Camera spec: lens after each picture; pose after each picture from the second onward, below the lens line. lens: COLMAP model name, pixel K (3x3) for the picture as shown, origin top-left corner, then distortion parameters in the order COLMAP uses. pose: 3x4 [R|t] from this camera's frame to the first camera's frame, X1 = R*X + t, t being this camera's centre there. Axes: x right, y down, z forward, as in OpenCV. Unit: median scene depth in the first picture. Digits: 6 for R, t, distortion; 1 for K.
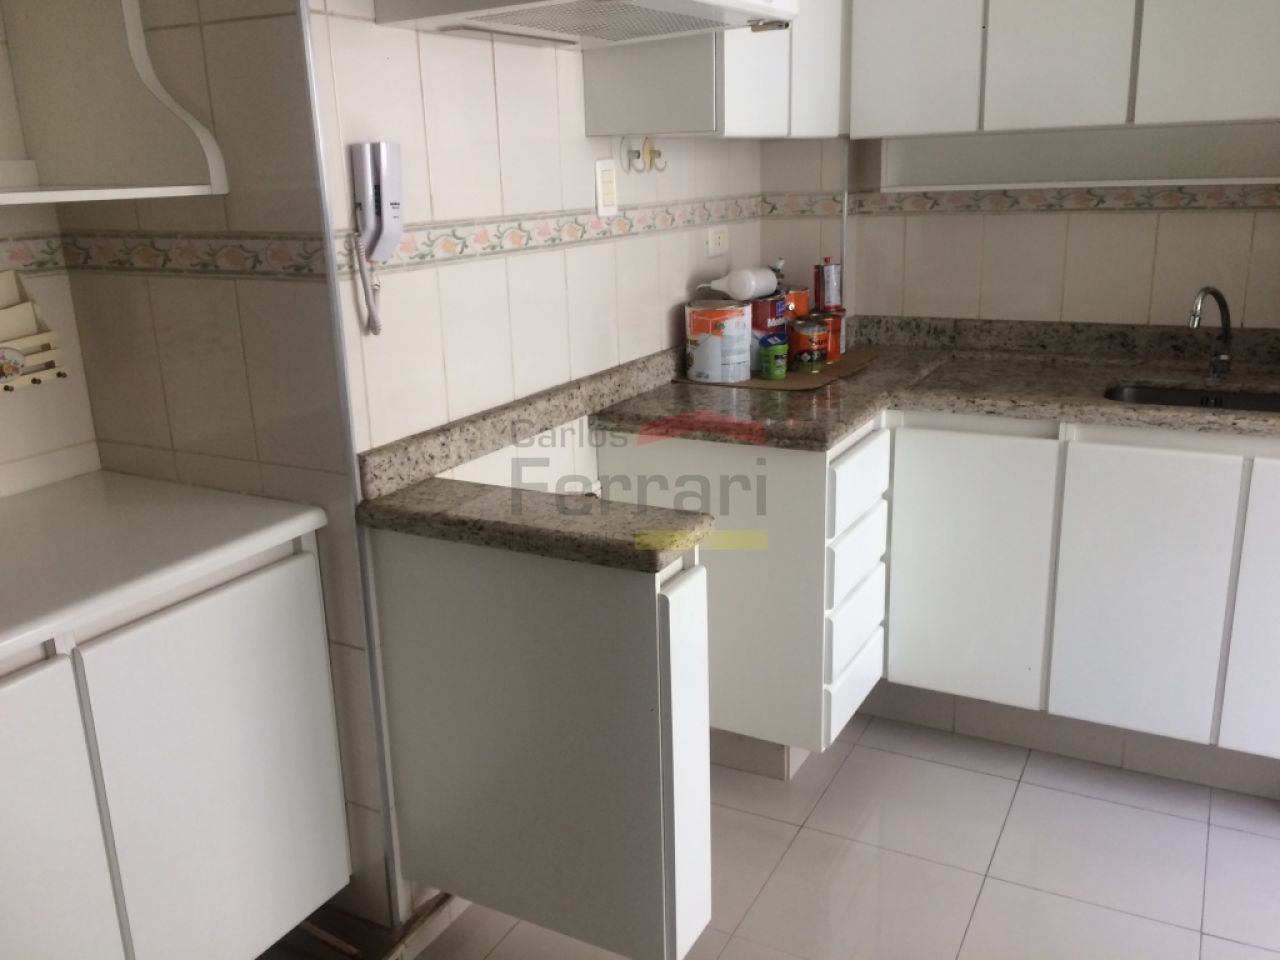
lens RADIAL K [[1094.4, 0, 635.0], [0, 1094.4, 474.6], [0, 0, 1]] dist [0.069285, -0.085929]
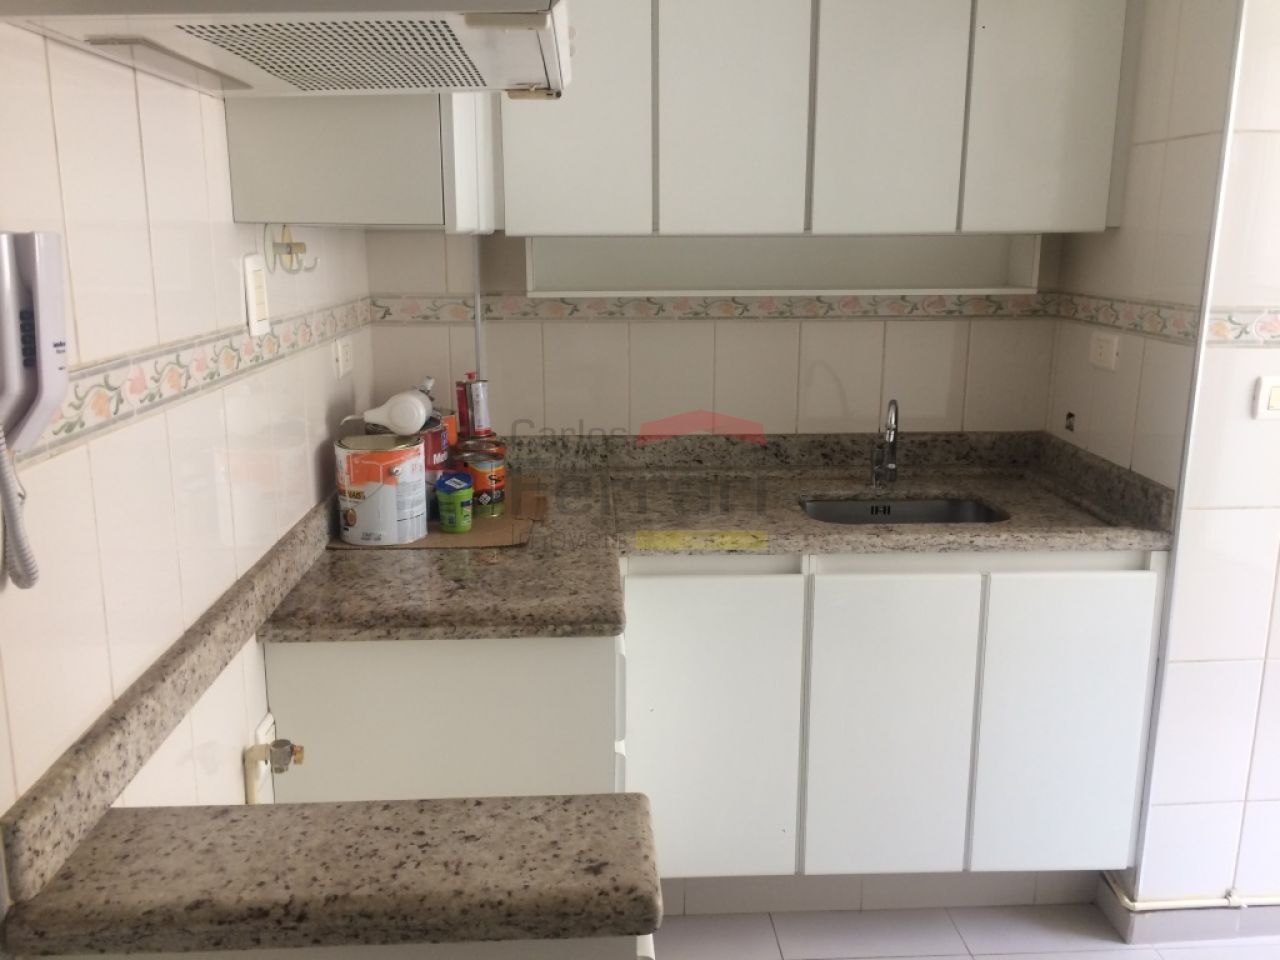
lens RADIAL K [[1094.4, 0, 635.0], [0, 1094.4, 474.6], [0, 0, 1]] dist [0.069285, -0.085929]
pose [[0.853709, -0.080091, 0.514555, -0.183901], [0.115532, 0.992608, -0.037181, -0.091910], [-0.507773, 0.091190, 0.856651, 0.282396]]
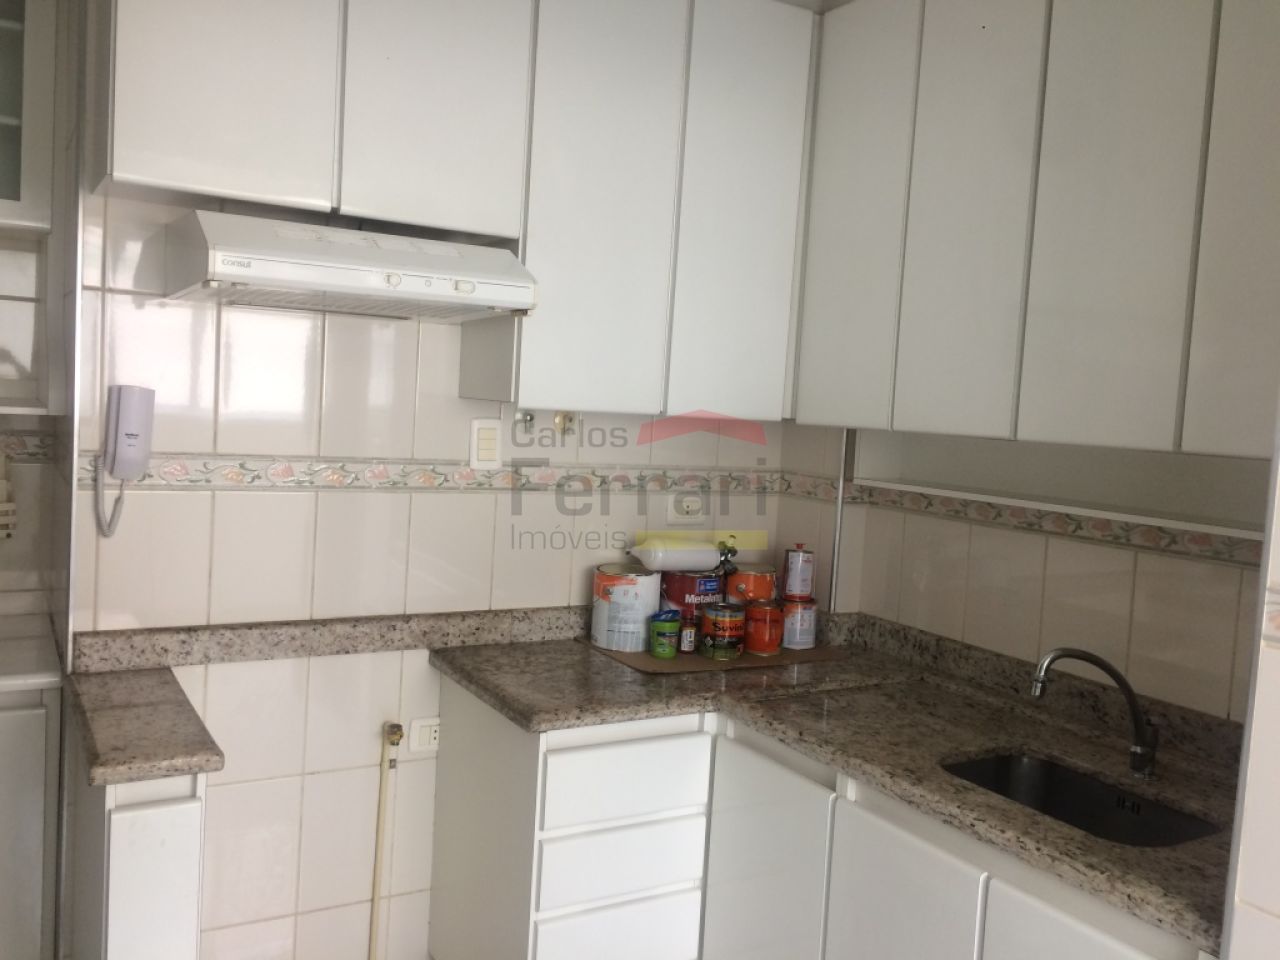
lens RADIAL K [[1094.4, 0, 635.0], [0, 1094.4, 474.6], [0, 0, 1]] dist [0.069285, -0.085929]
pose [[0.854859, 0.118798, -0.505077, 0.625720], [-0.222166, 0.963495, -0.149401, -0.101522], [0.468890, 0.239927, 0.850045, 0.159324]]
